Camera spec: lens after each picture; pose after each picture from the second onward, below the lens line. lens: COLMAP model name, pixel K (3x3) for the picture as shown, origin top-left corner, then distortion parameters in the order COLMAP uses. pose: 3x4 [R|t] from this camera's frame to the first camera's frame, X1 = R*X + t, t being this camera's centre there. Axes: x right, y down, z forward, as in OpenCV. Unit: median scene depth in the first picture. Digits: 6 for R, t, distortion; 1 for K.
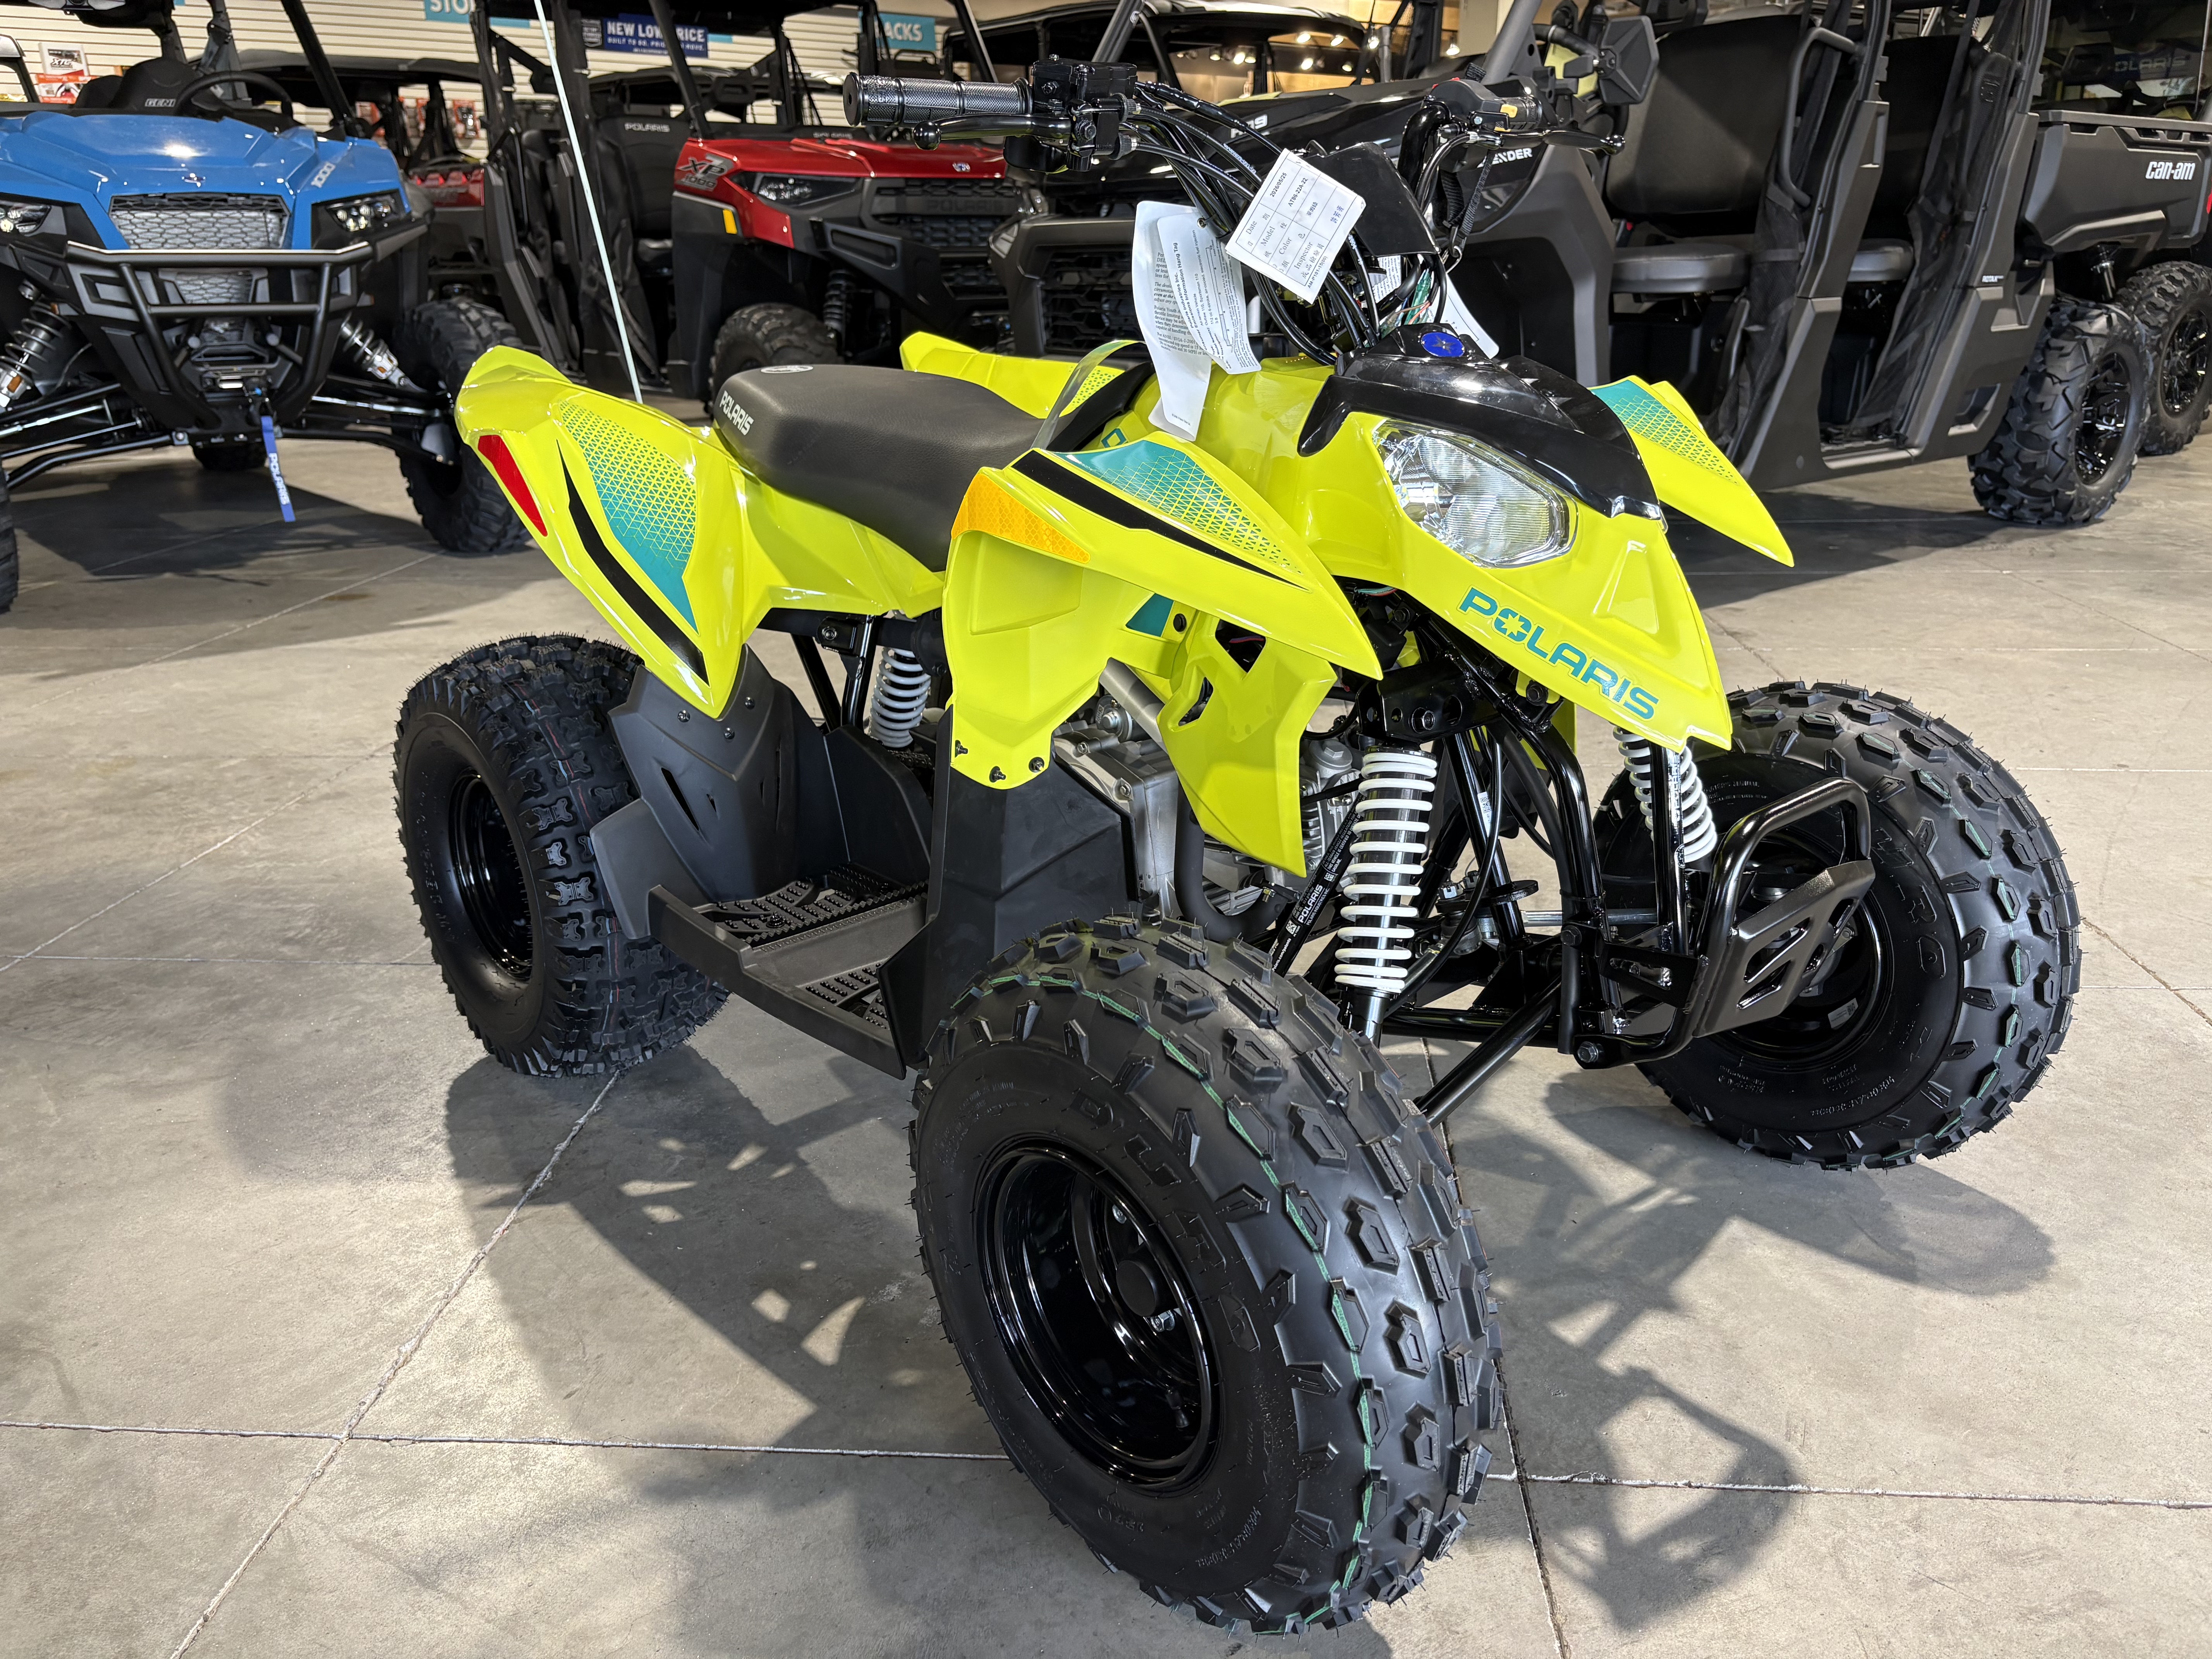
lens RADIAL K [[1671.4, 0, 1098.0], [0, 1671.4, 841.8], [0, 0, 1]] dist [0.037498, -0.042321]
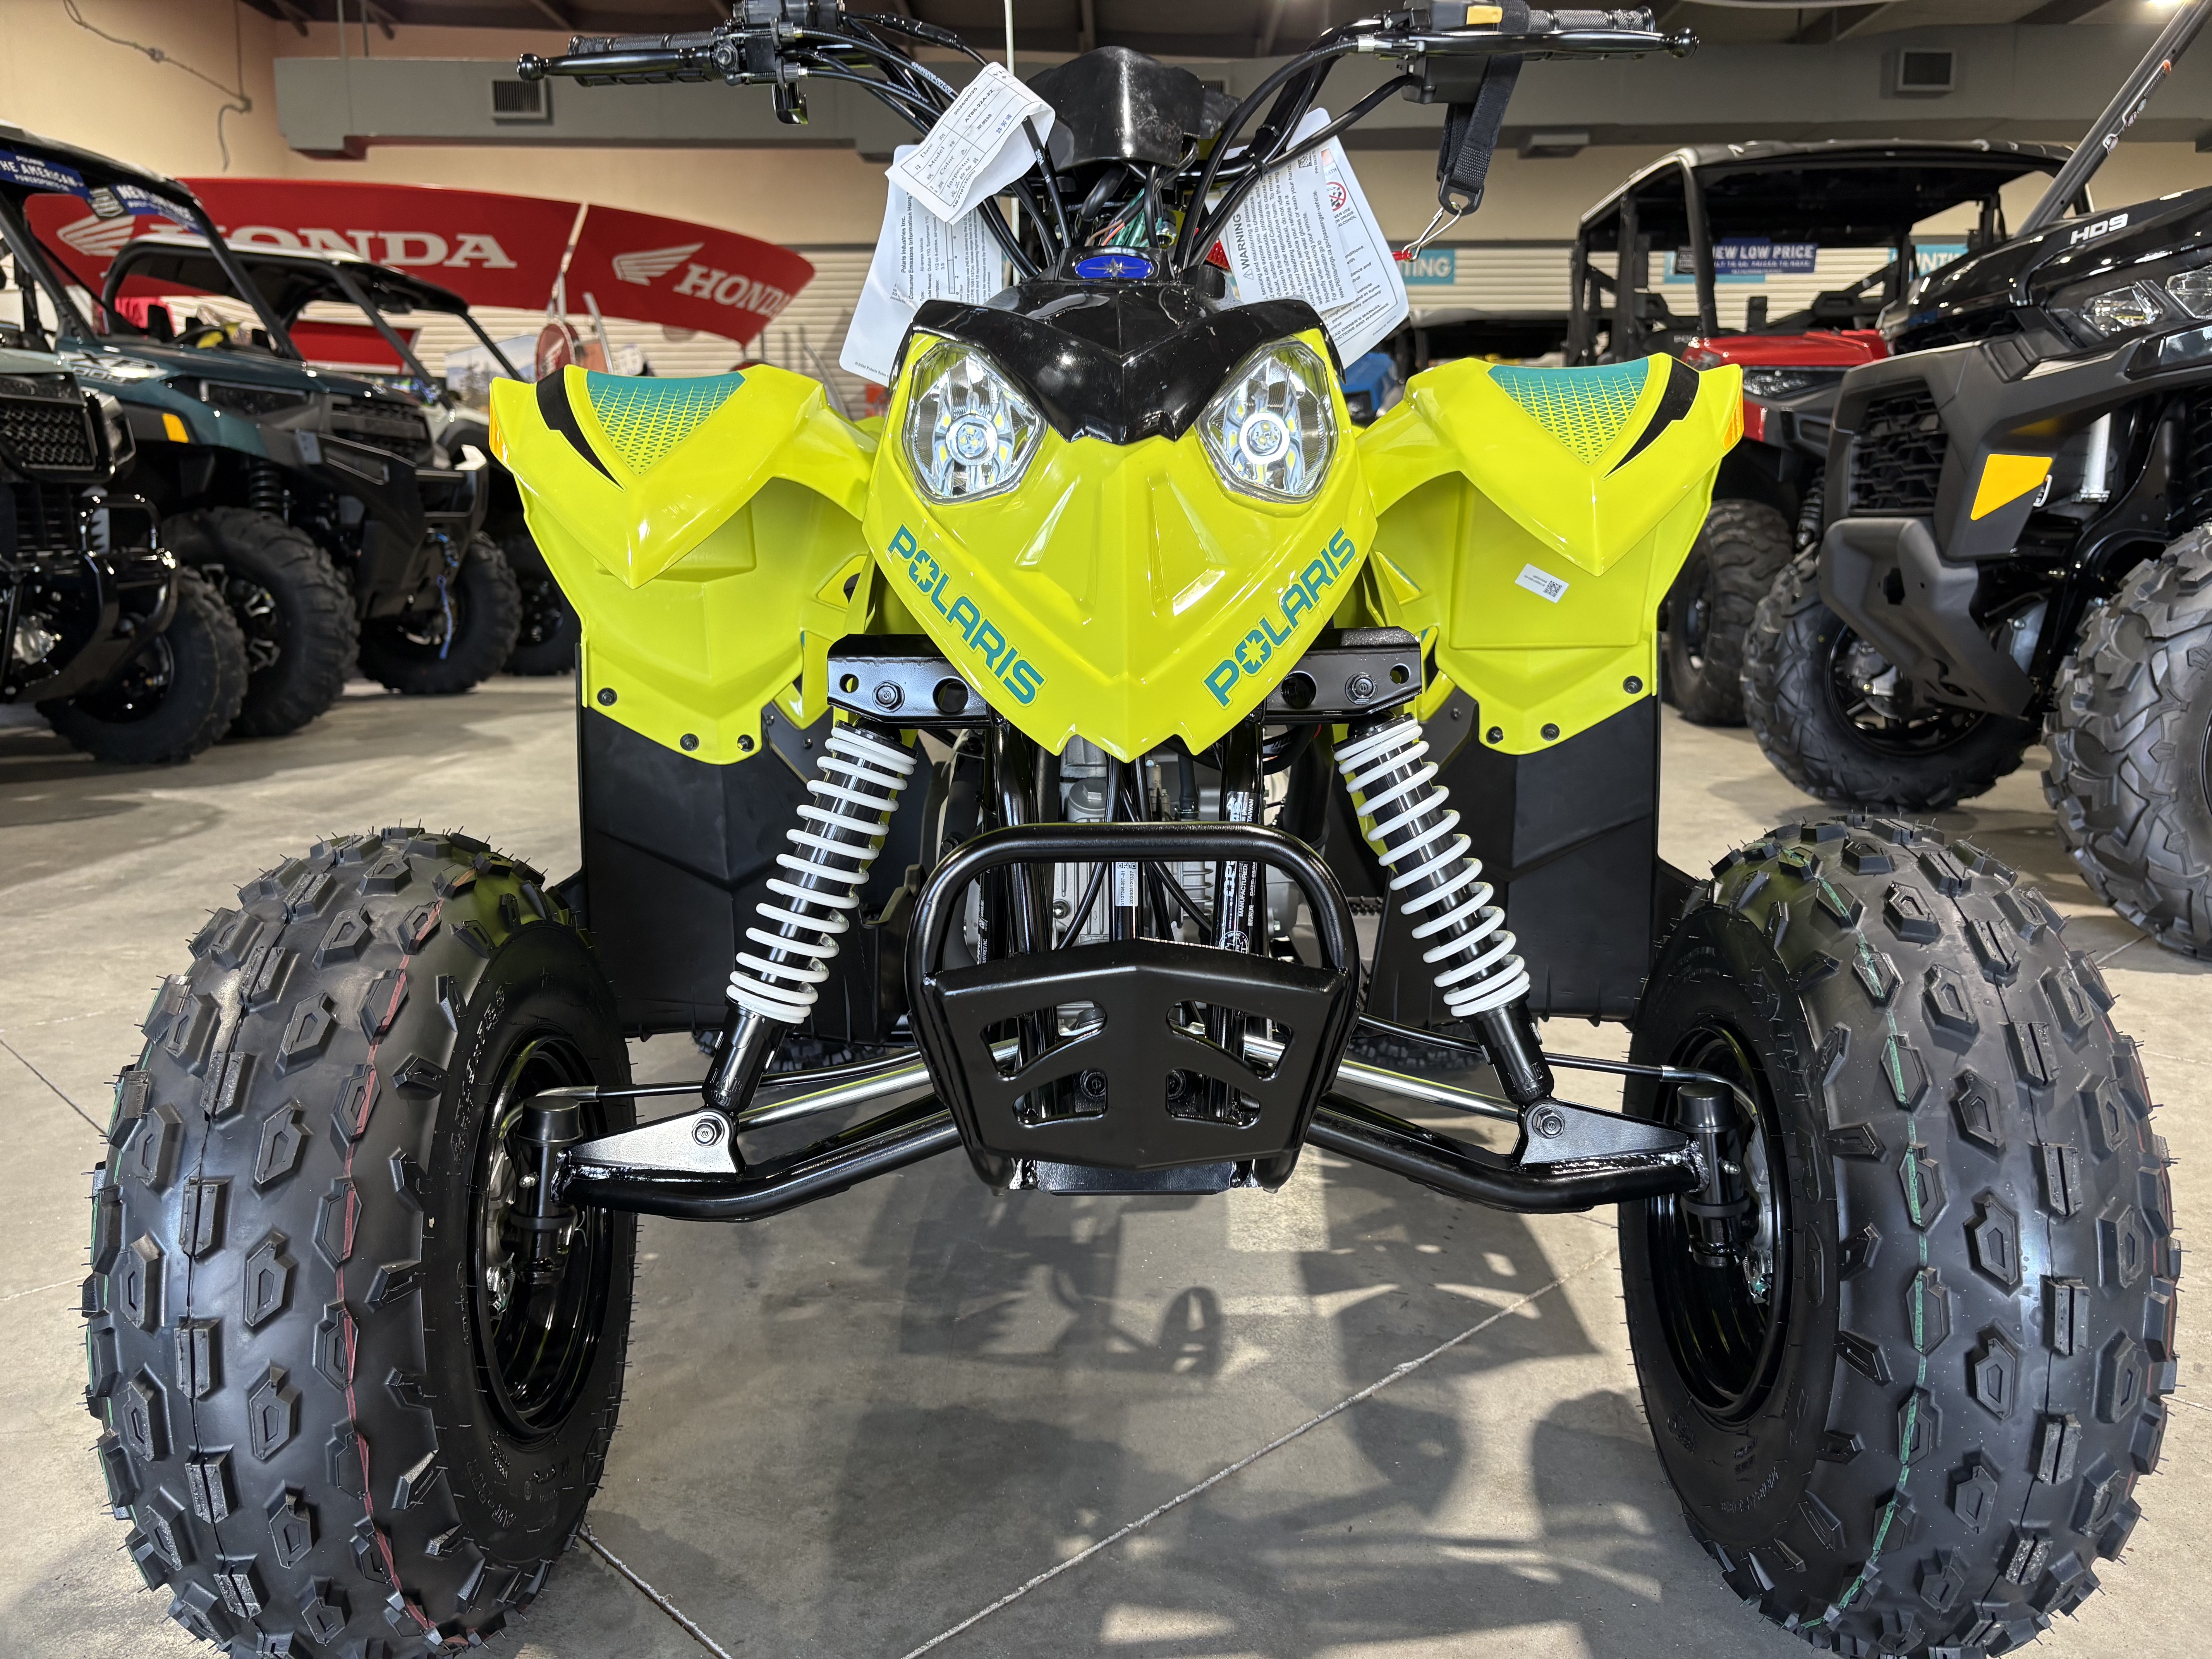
lens RADIAL K [[1671.4, 0, 1111.6], [0, 1671.4, 849.7], [0, 0, 1]] dist [0.037498, -0.042321]
pose [[0.757618, 0.138140, -0.637913, 0.665394], [-0.226174, 0.972356, -0.058052, 0.017610], [0.612259, 0.188260, 0.767917, 0.386779]]
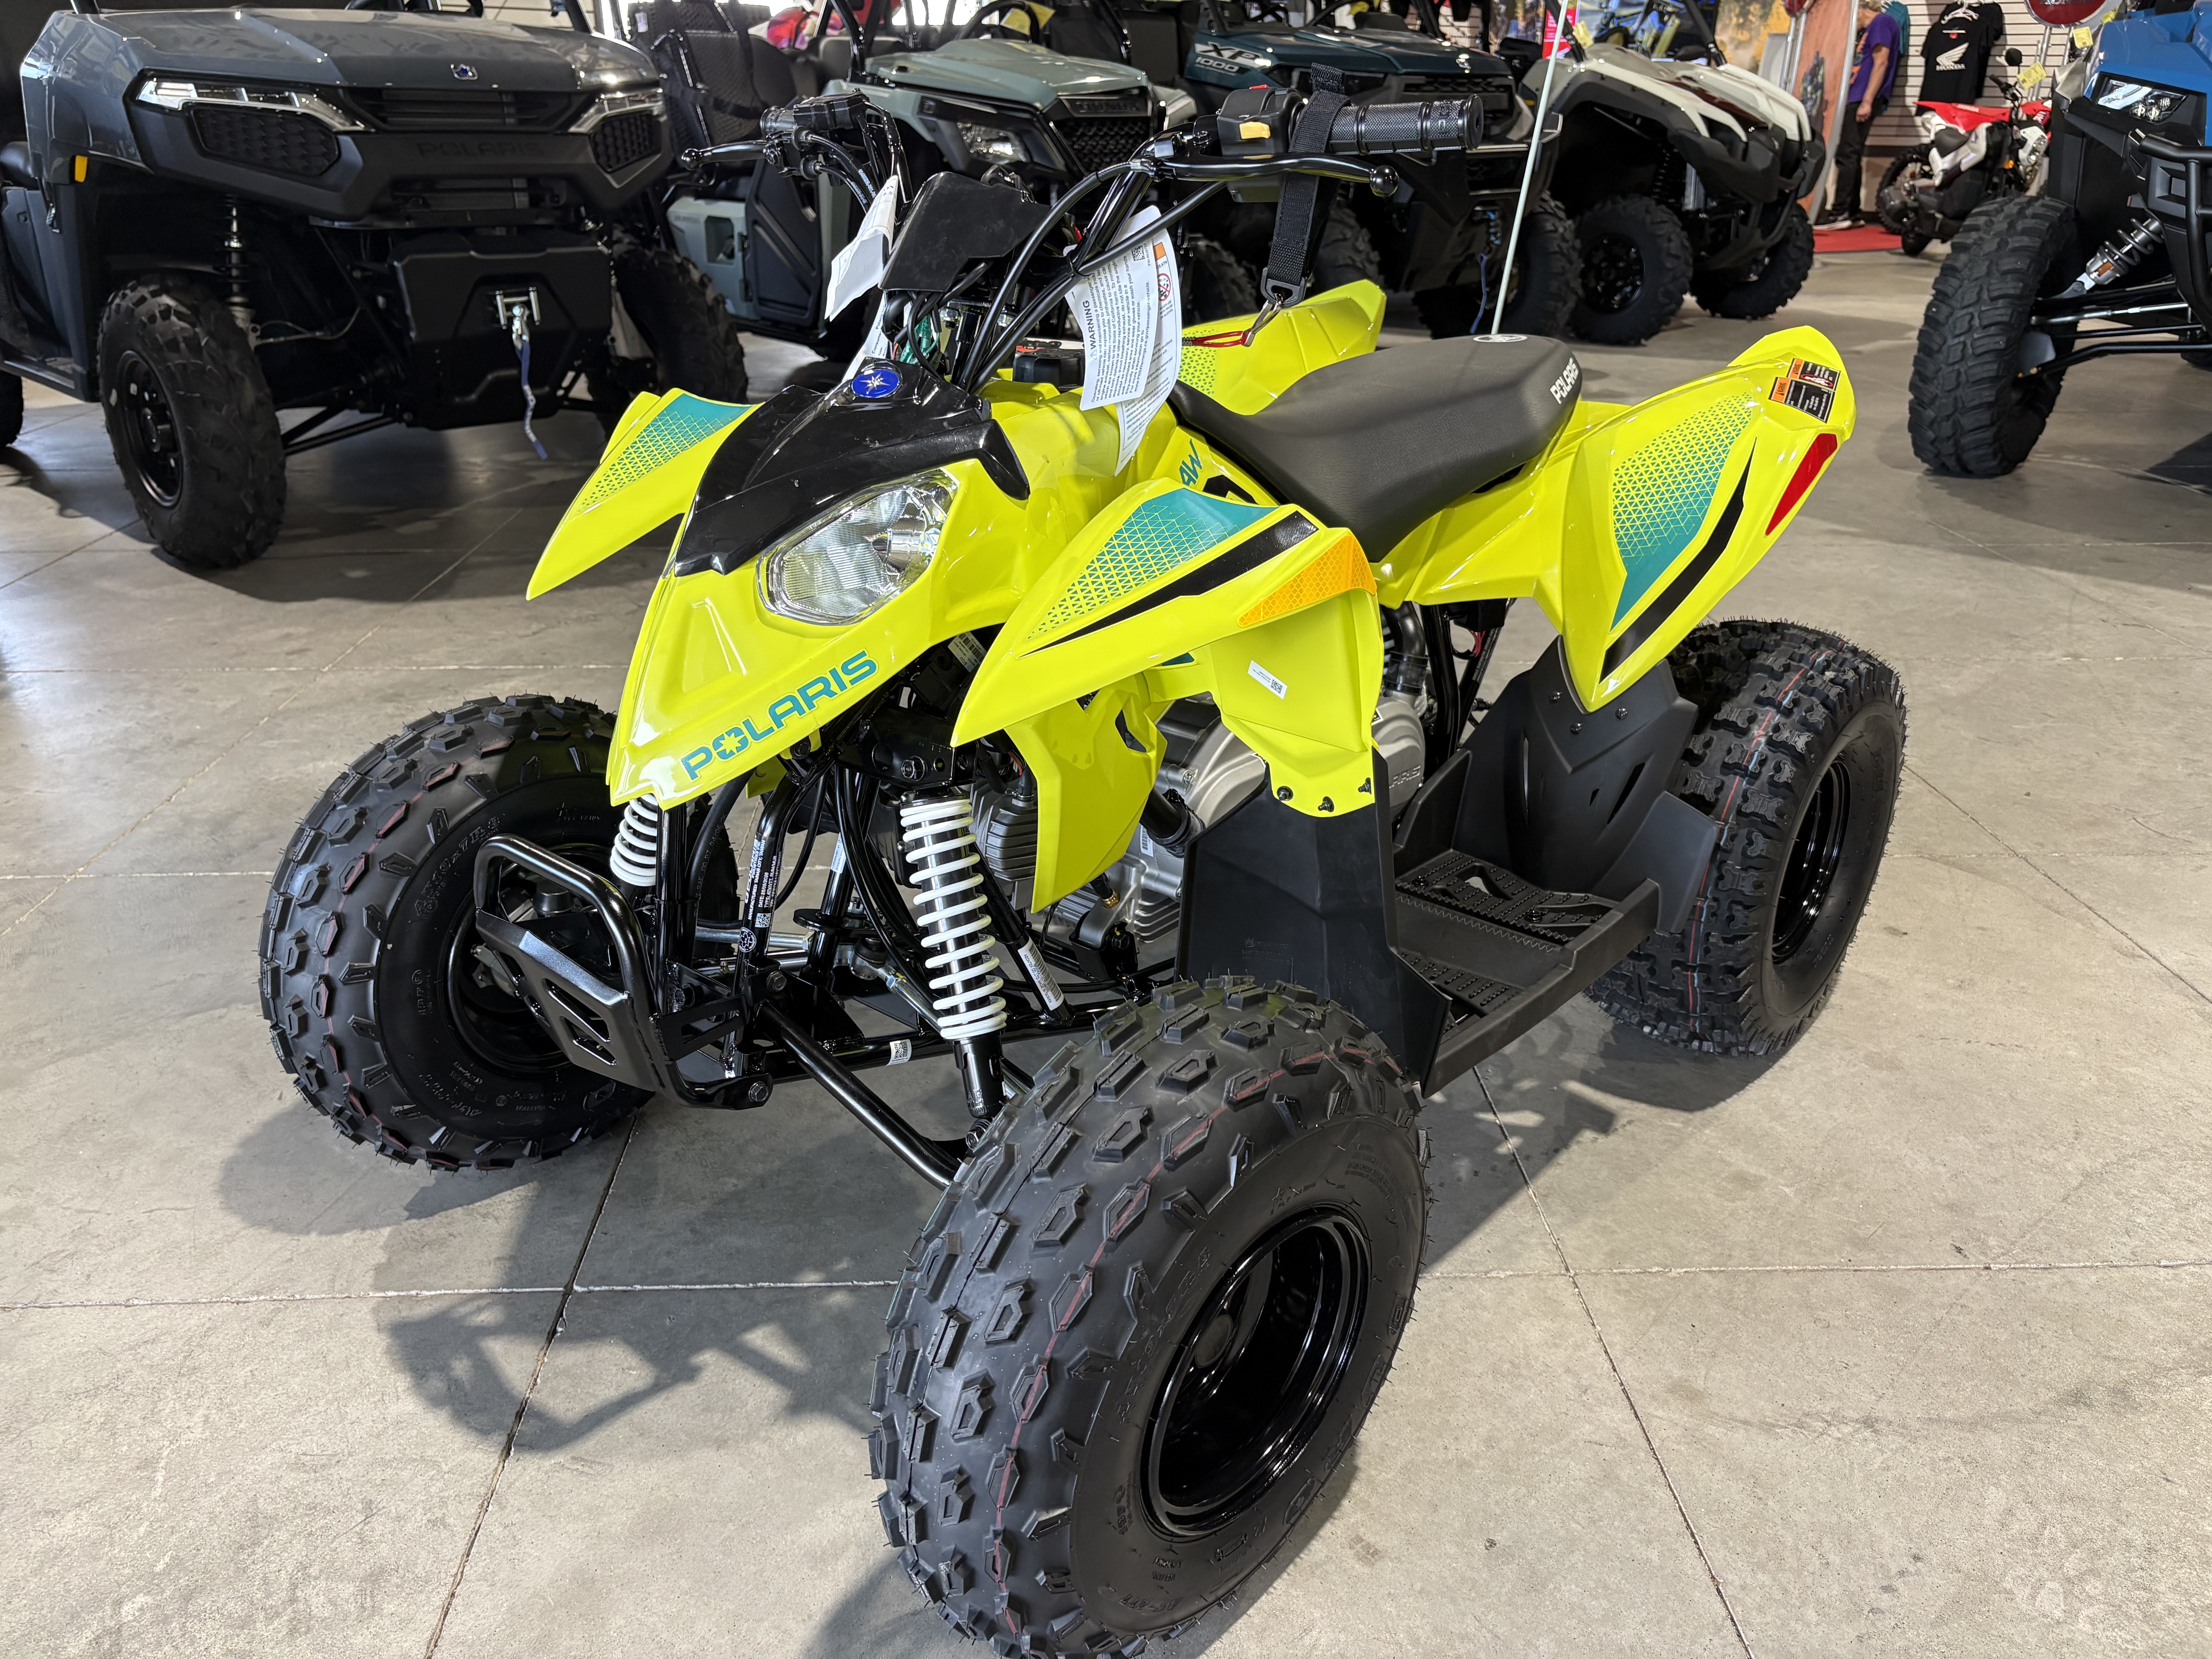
lens RADIAL K [[1671.4, 0, 1113.2], [0, 1671.4, 834.6], [0, 0, 1]] dist [0.037498, -0.042321]
pose [[0.123200, 0.416947, -0.900543, 1.086897], [-0.340597, 0.870101, 0.356256, -0.410807], [0.932103, 0.262832, 0.249207, 0.843564]]
